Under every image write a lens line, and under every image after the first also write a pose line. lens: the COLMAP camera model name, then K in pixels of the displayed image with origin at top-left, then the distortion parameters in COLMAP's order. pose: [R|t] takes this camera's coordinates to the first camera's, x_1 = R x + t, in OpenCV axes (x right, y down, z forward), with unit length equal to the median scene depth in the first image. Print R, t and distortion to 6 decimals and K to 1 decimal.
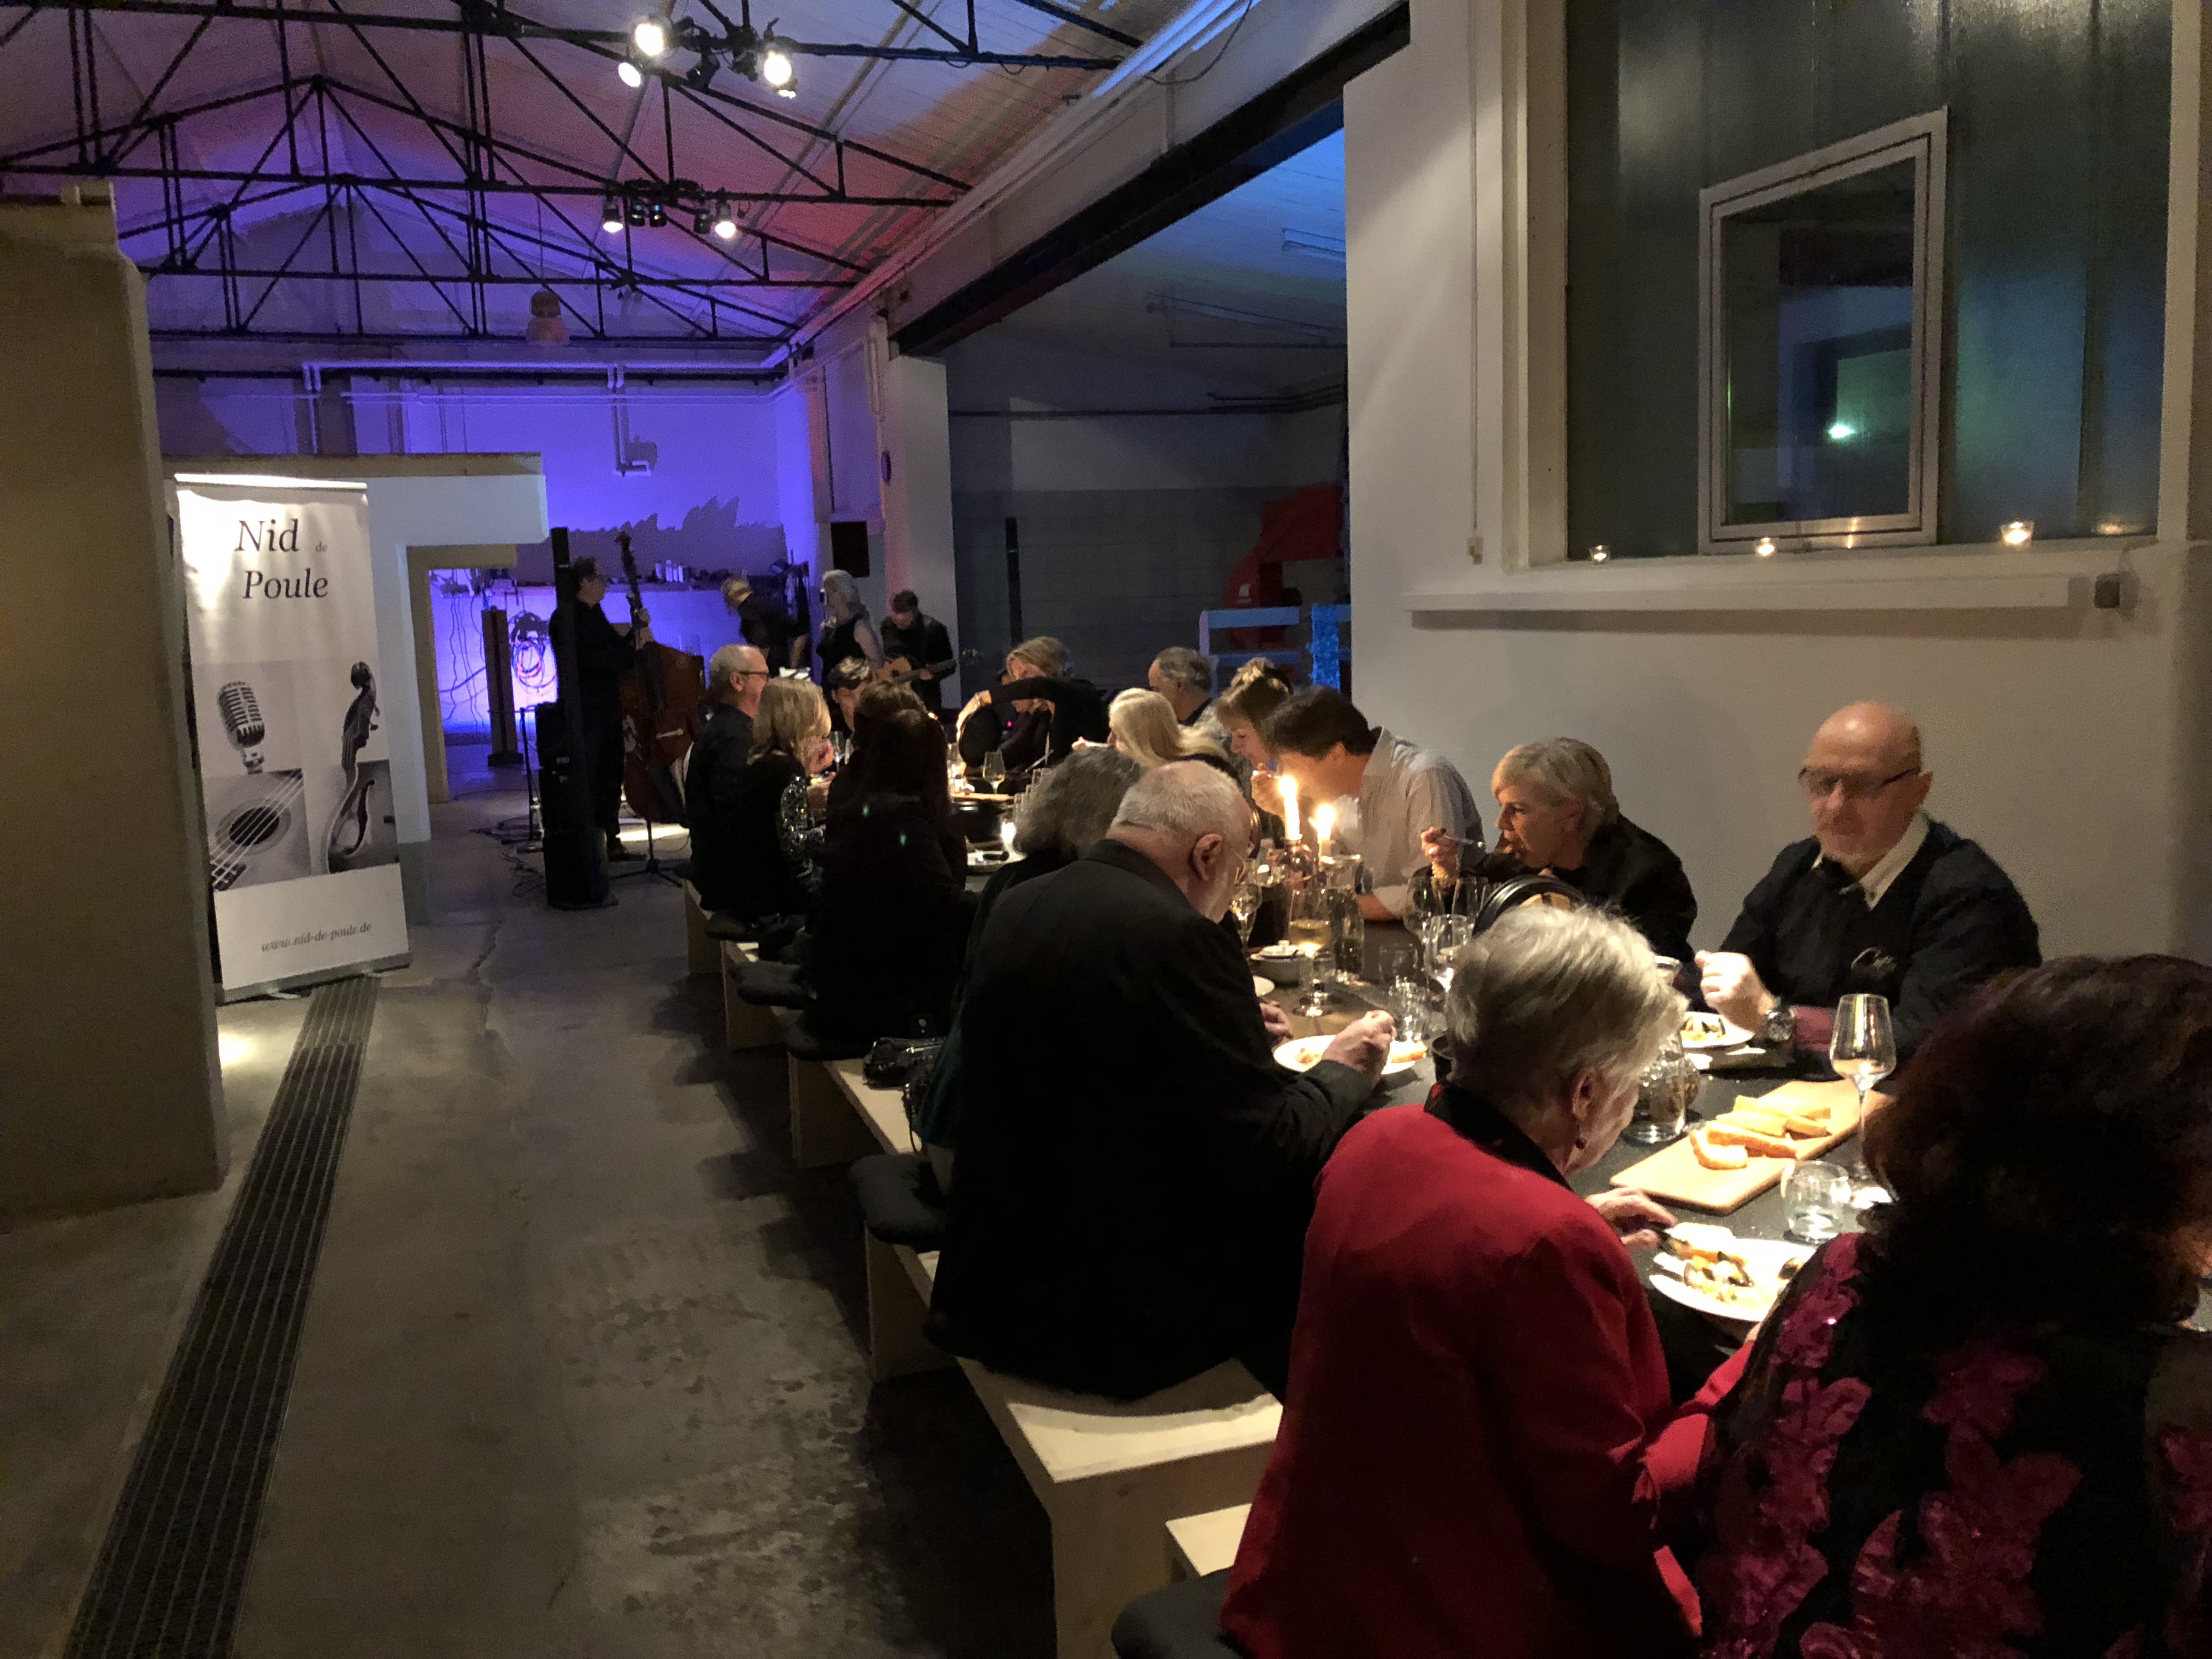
lens RADIAL K [[1772.0, 0, 1106.0], [0, 1772.0, 829.5], [0, 0, 1]] dist [0.005027, -0.003146]
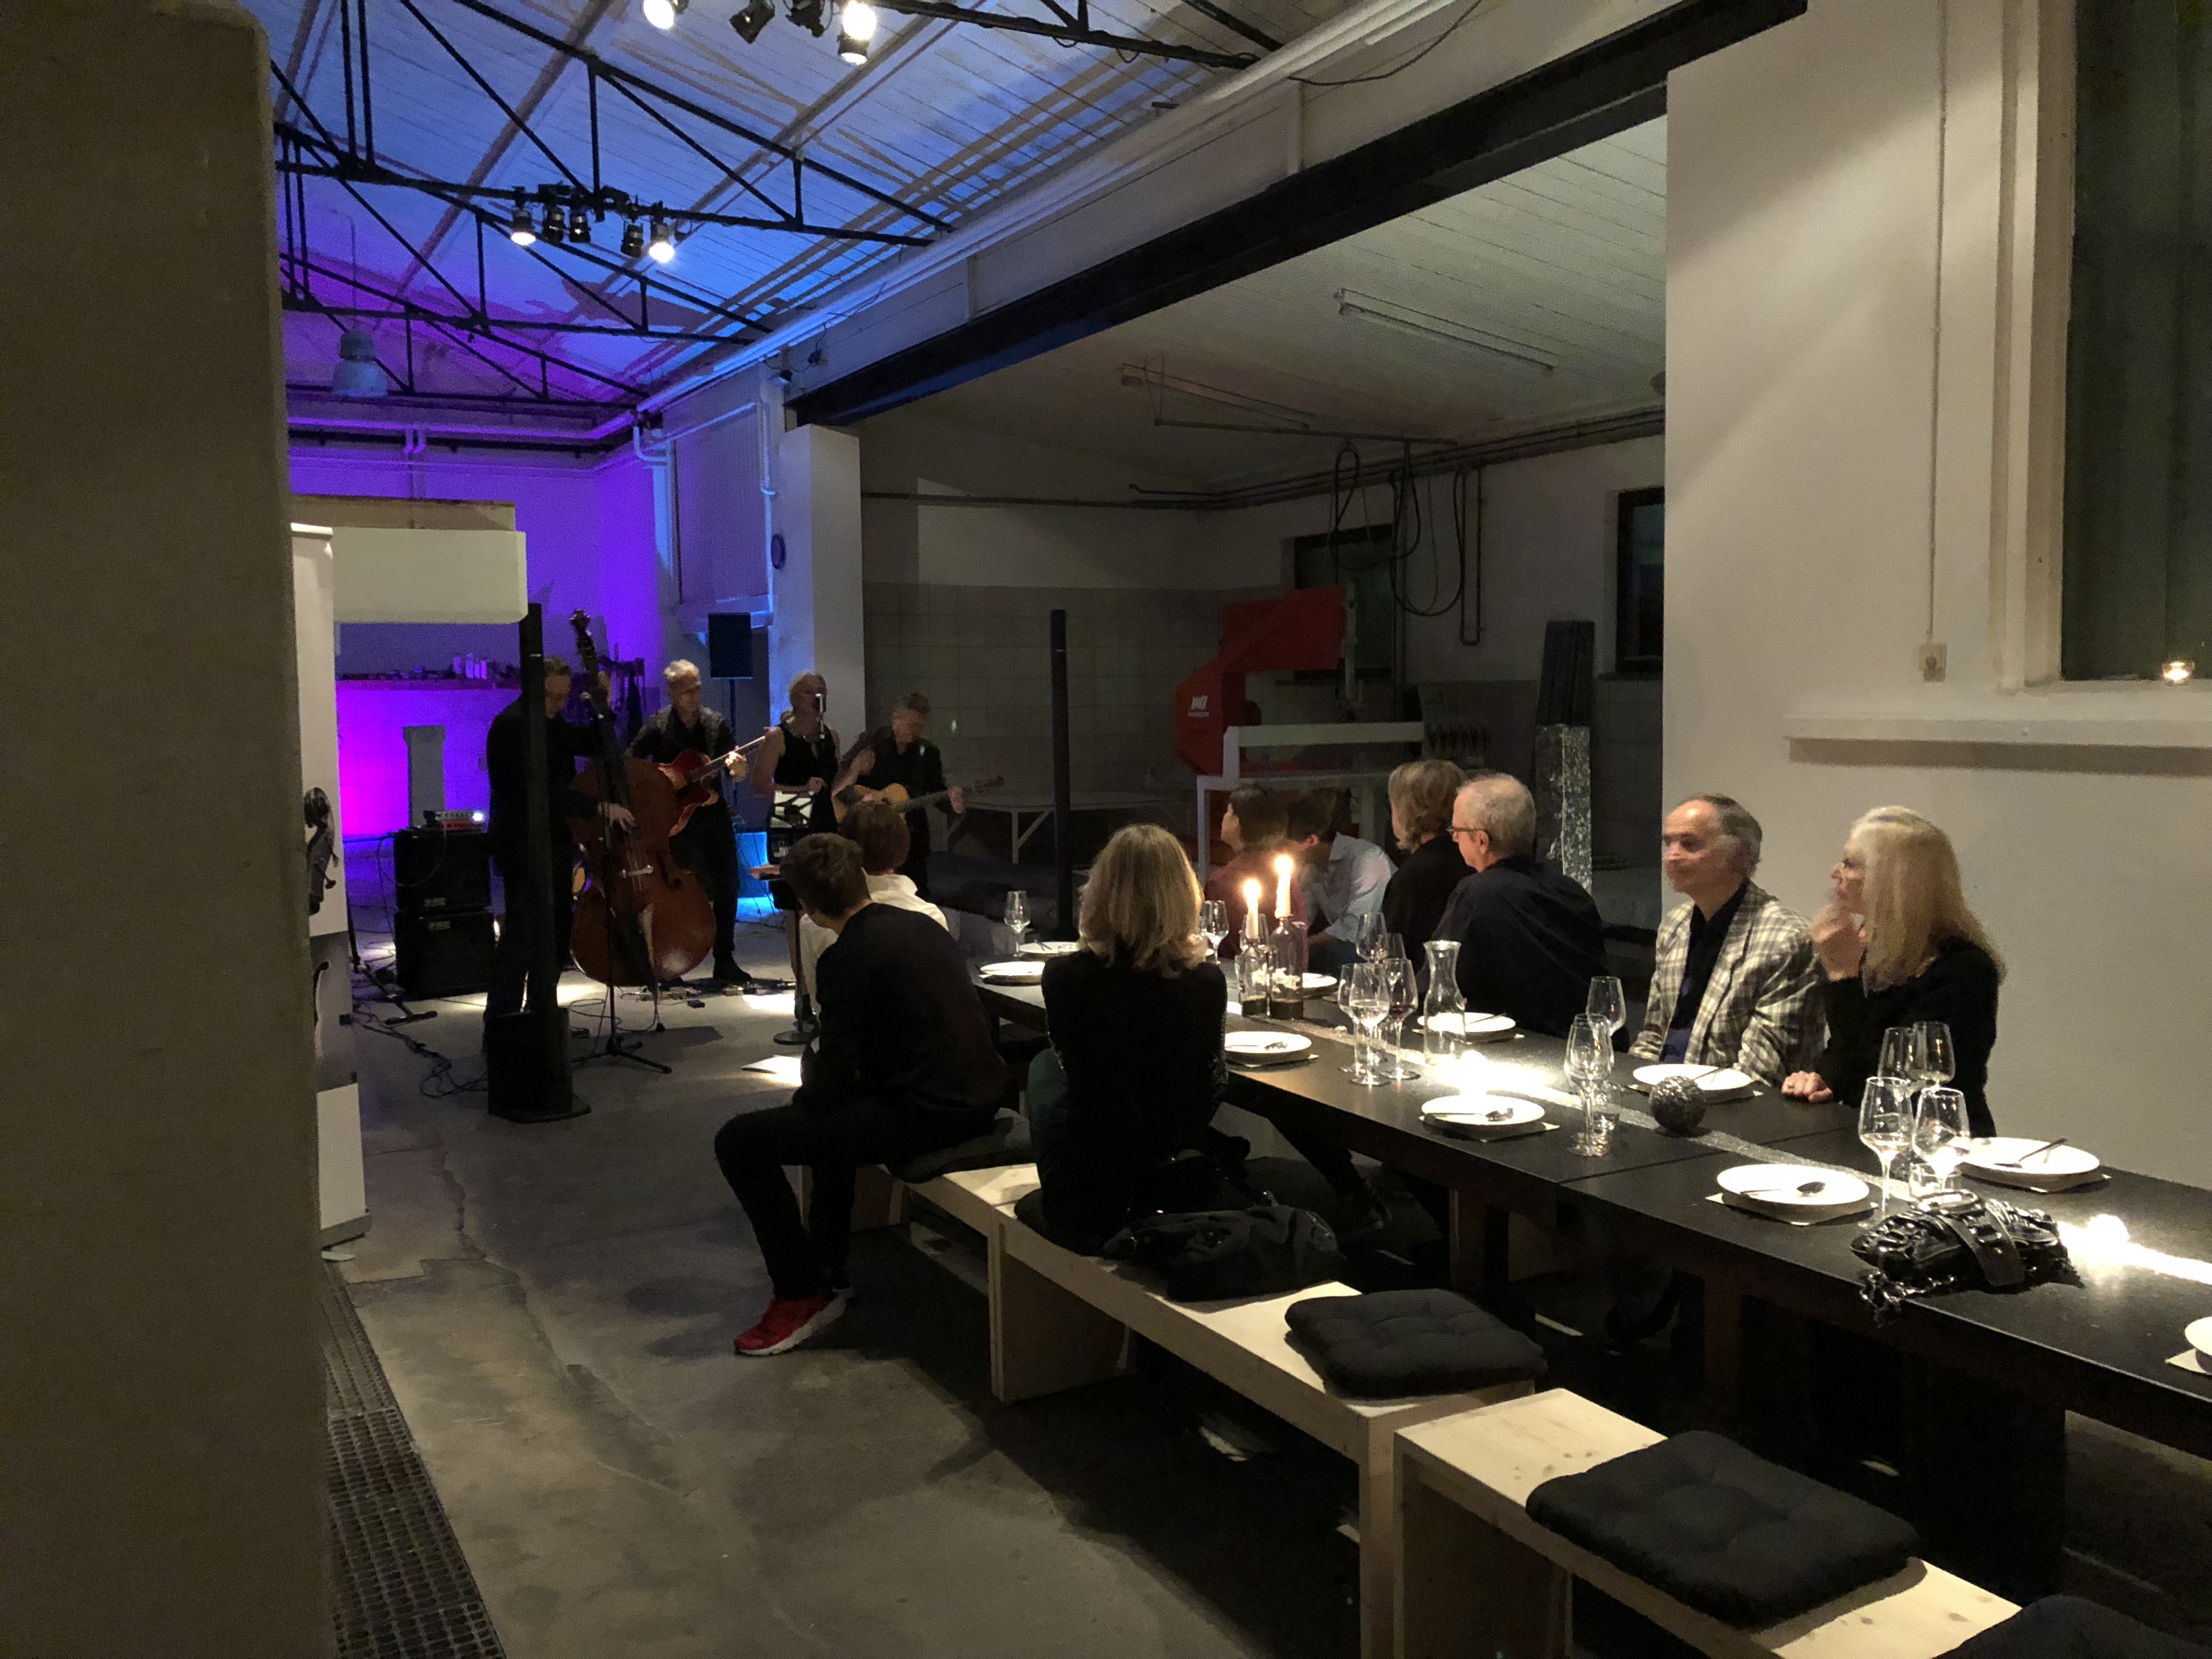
lens RADIAL K [[1772.0, 0, 1106.0], [0, 1772.0, 829.5], [0, 0, 1]] dist [0.005027, -0.003146]
pose [[0.985736, 0.009102, 0.168051, -0.171003], [0.001124, 0.998158, -0.060658, -0.026890], [-0.168294, 0.059981, 0.983910, 0.205949]]
